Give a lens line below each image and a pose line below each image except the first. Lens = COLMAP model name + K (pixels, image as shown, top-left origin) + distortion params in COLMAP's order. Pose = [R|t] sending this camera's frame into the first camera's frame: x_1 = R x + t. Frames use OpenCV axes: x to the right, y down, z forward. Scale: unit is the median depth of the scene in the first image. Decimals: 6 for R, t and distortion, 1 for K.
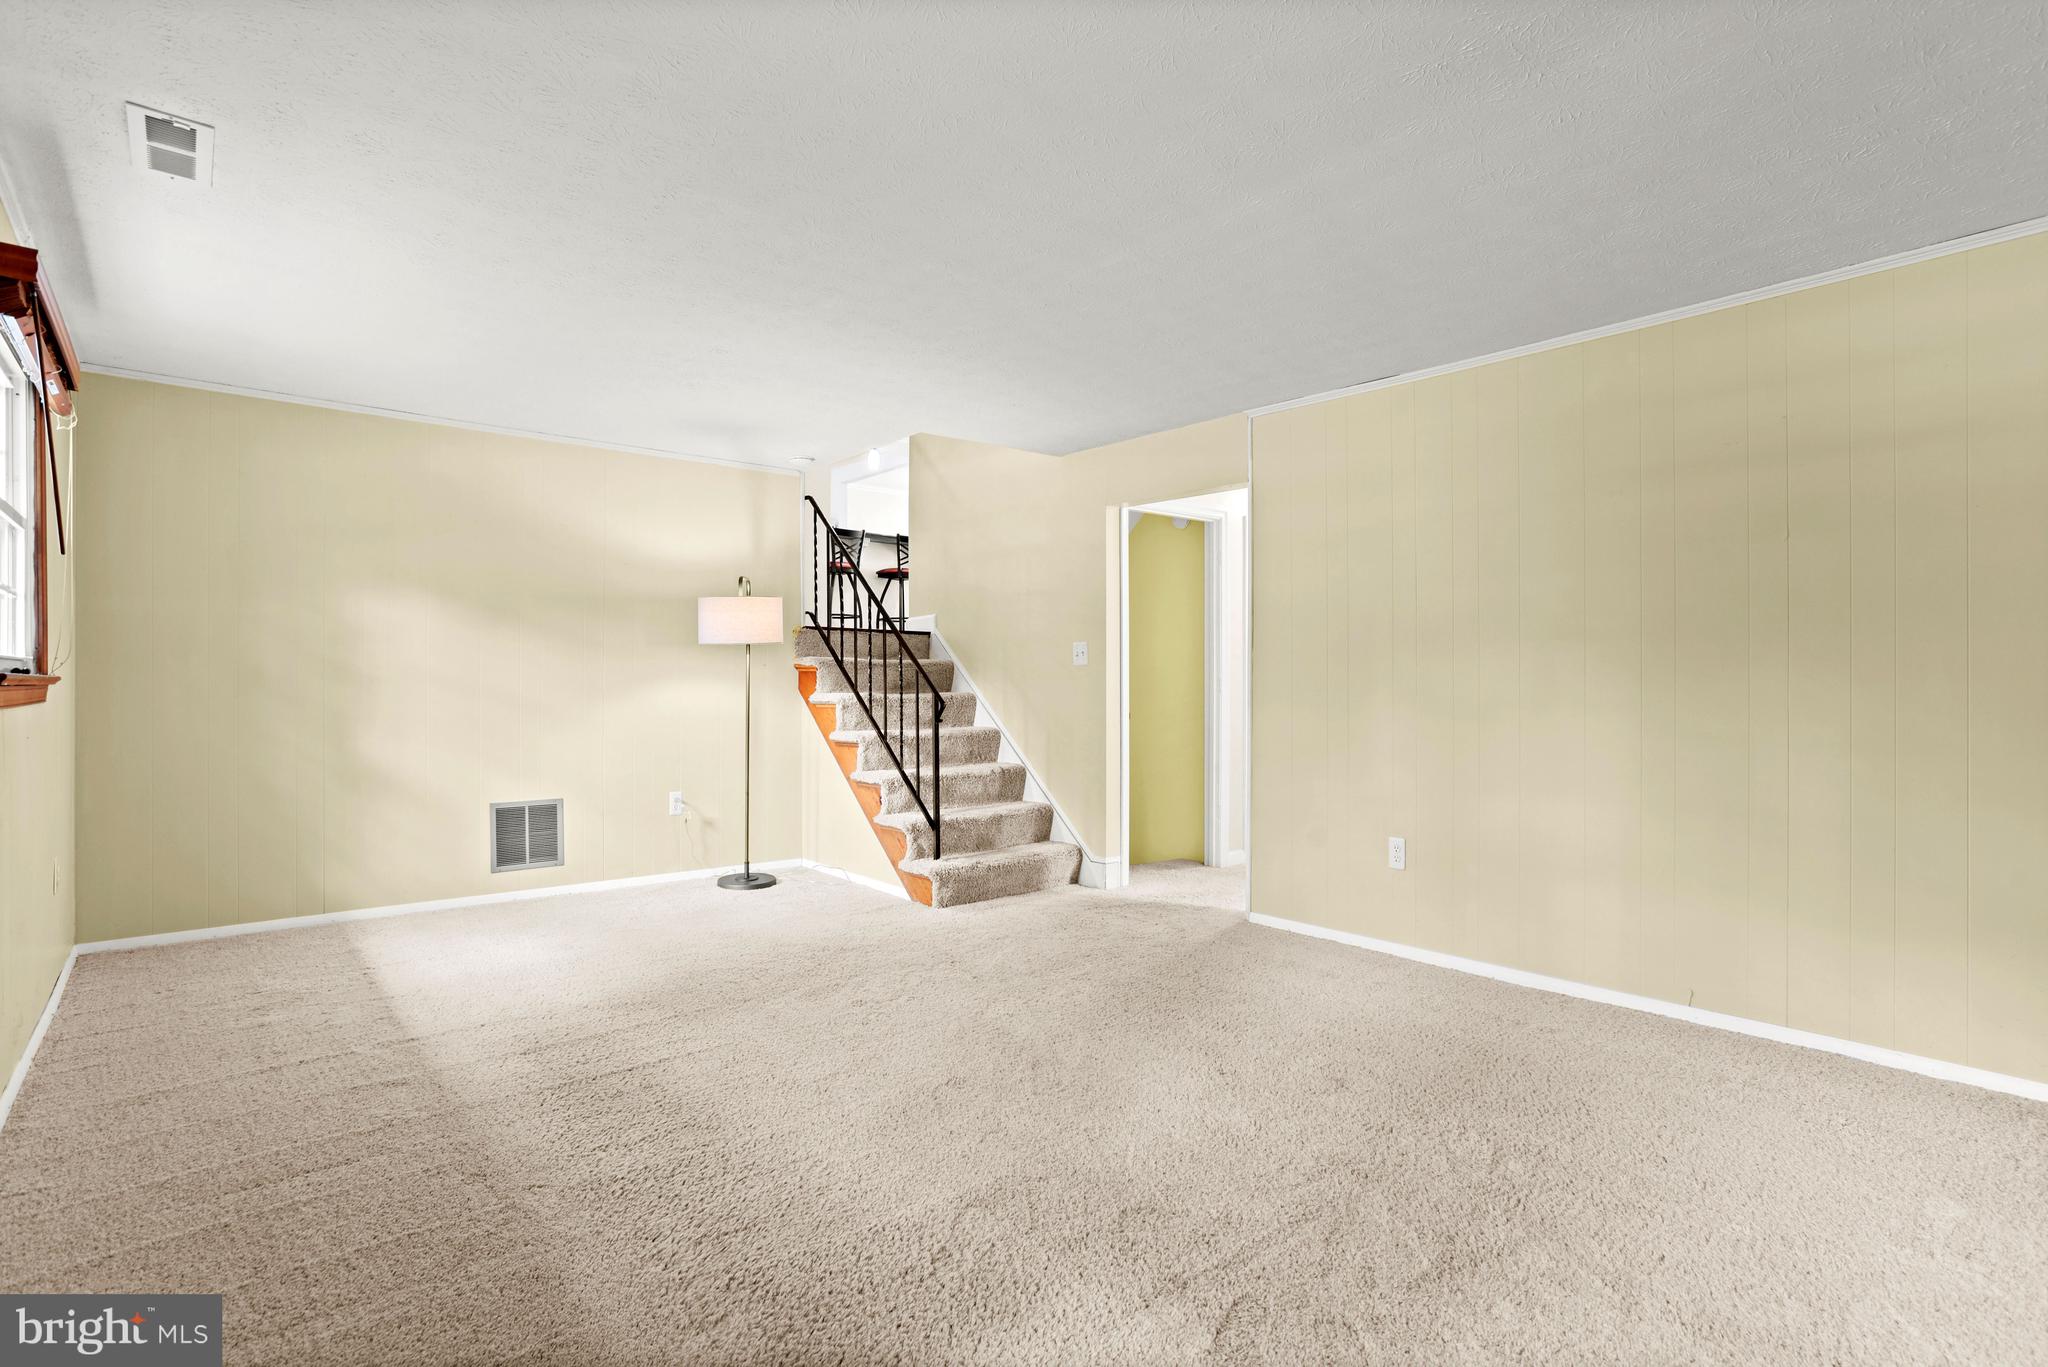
lens RADIAL K [[1004.9, 0, 1024.0], [0, 1004.9, 683.5], [0, 0, 1]] dist [-0.043332, 0.024839]
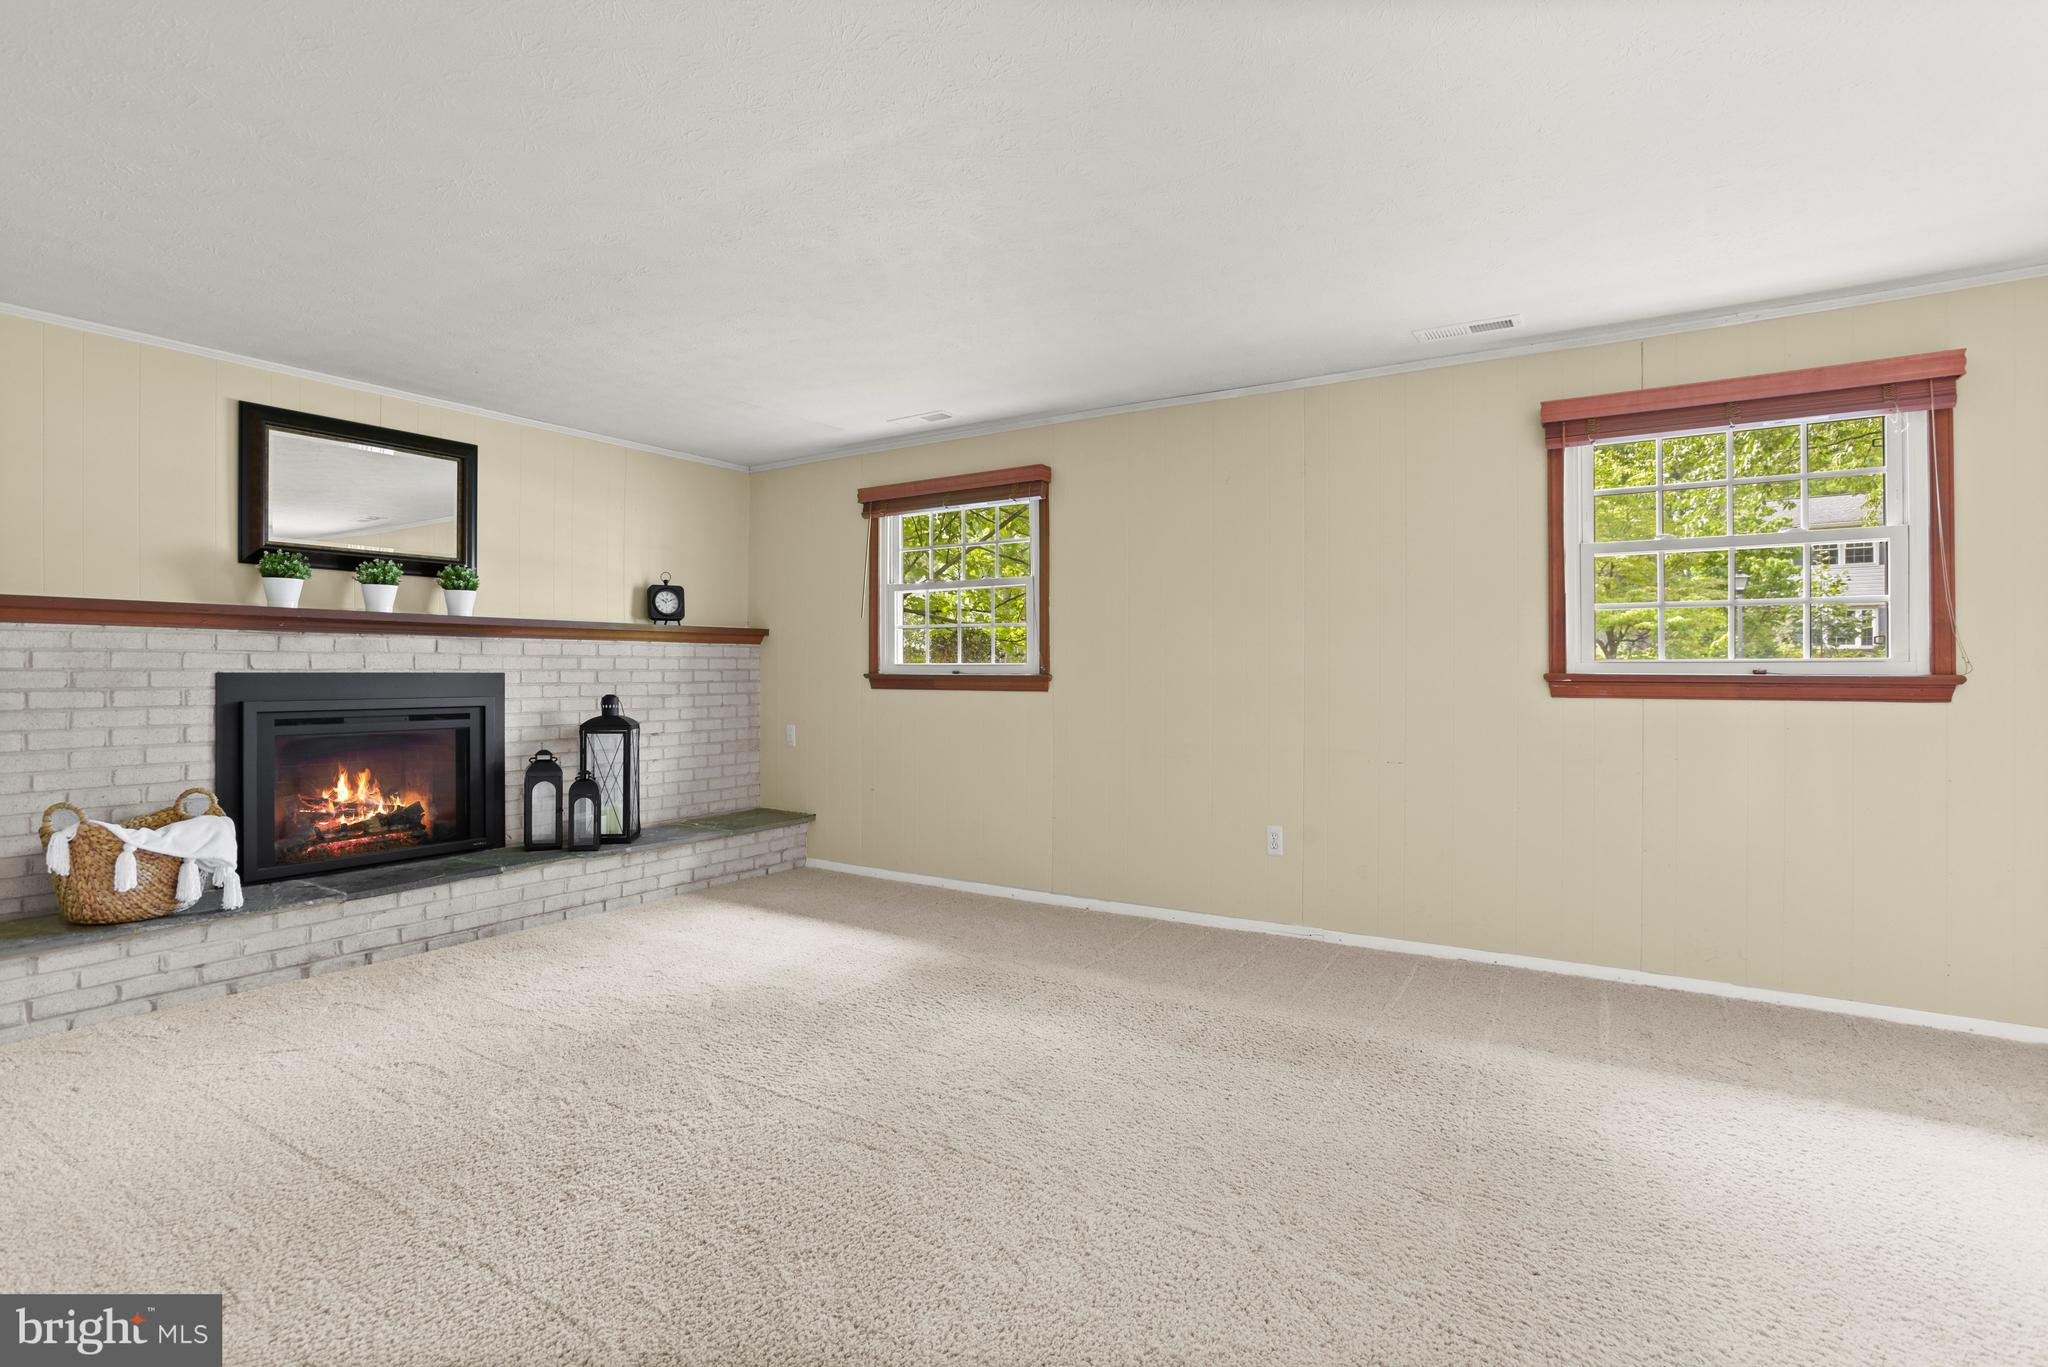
lens RADIAL K [[986.7, 0, 1024.0], [0, 986.7, 683.5], [0, 0, 1]] dist [-0.063578, 0.035315]
pose [[-0.953501, -0.001351, -0.301388, 0.118250], [-0.005359, 0.999908, 0.012472, -0.005242], [0.301343, 0.013508, -0.953420, 1.104636]]
